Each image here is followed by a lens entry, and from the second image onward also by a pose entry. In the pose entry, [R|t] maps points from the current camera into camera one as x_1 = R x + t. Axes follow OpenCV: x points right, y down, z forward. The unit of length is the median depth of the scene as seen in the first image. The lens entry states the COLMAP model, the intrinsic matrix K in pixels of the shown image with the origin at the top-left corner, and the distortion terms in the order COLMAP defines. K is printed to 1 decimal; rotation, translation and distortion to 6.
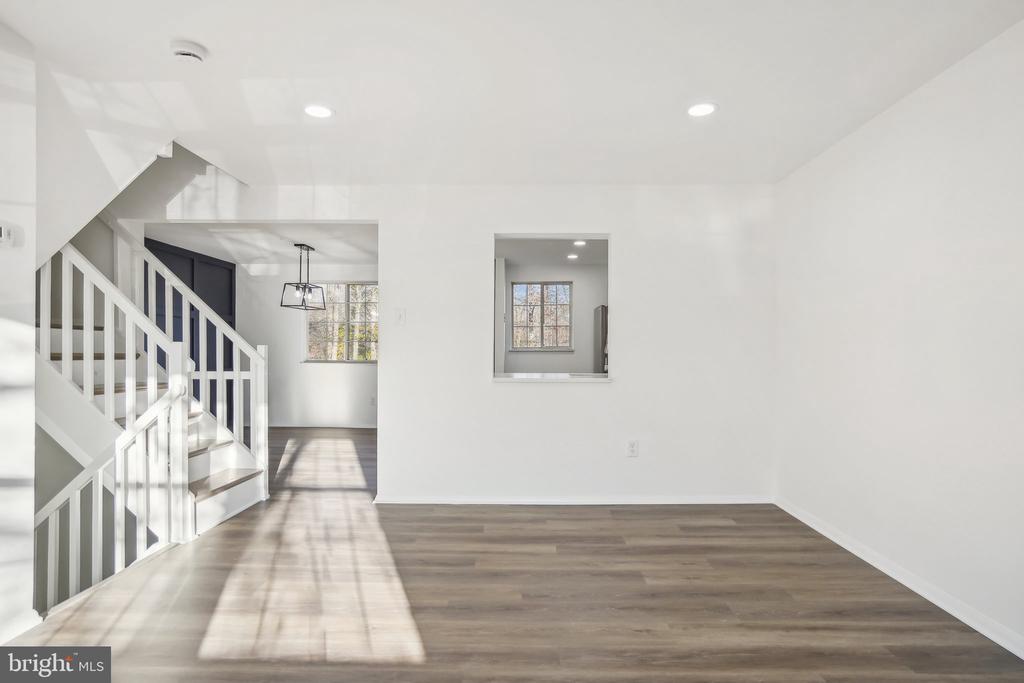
lens RADIAL K [[550.9, 0, 508.6], [0, 550.9, 352.6], [0, 0, 1]] dist [-0.021310, 0.006293]
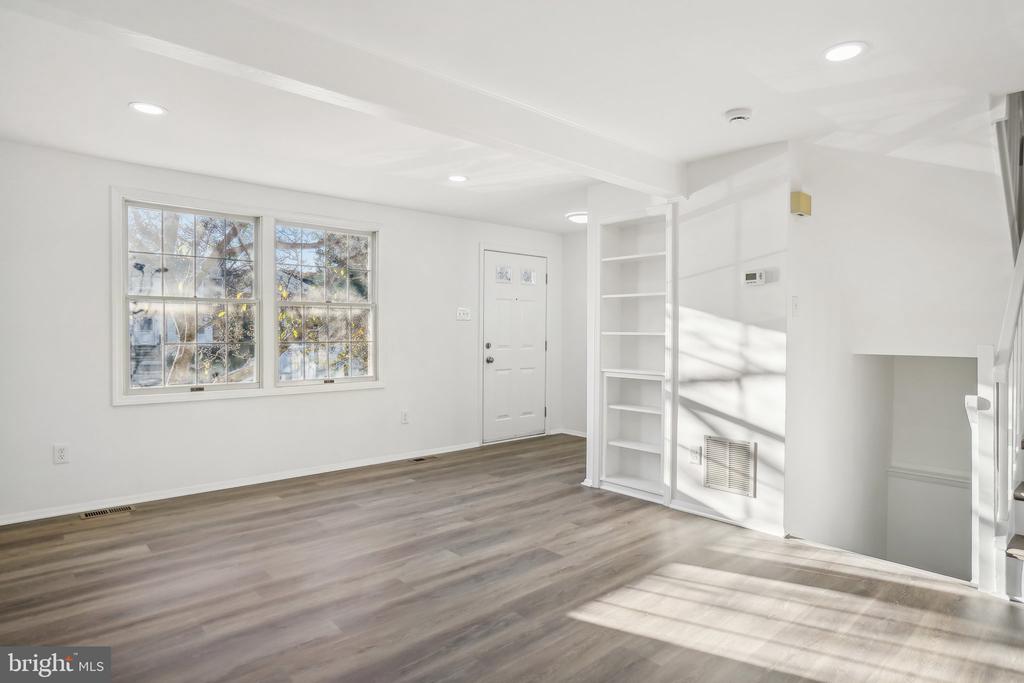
lens RADIAL K [[550.9, 0, 483.0], [0, 550.9, 327.4], [0, 0, 1]] dist [-0.021310, 0.006293]
pose [[-0.757357, -0.010253, -0.652920, 0.479883], [0.000158, 0.999874, -0.015885, -0.024538], [0.653001, -0.012134, -0.757260, 1.123199]]
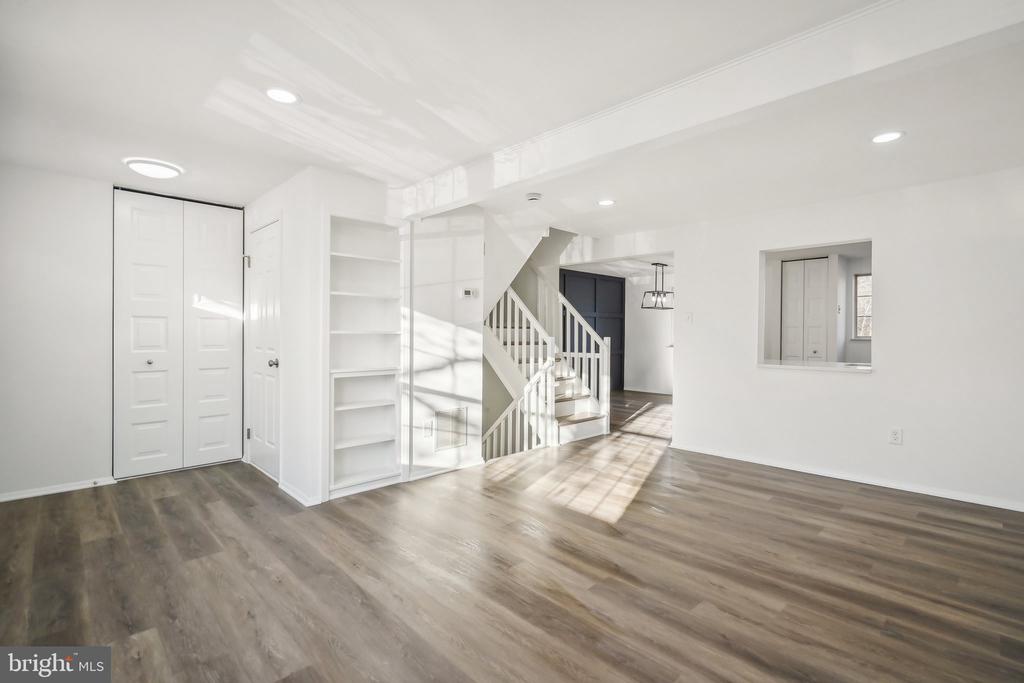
lens RADIAL K [[475.1, 0, 527.6], [0, 475.1, 336.6], [0, 0, 1]] dist [-0.009269, 0.002693]
pose [[0.719797, 0.007138, -0.694148, 0.442696], [-0.003466, 0.999972, 0.006688, -0.030487], [0.694176, -0.002408, 0.719801, -0.201596]]
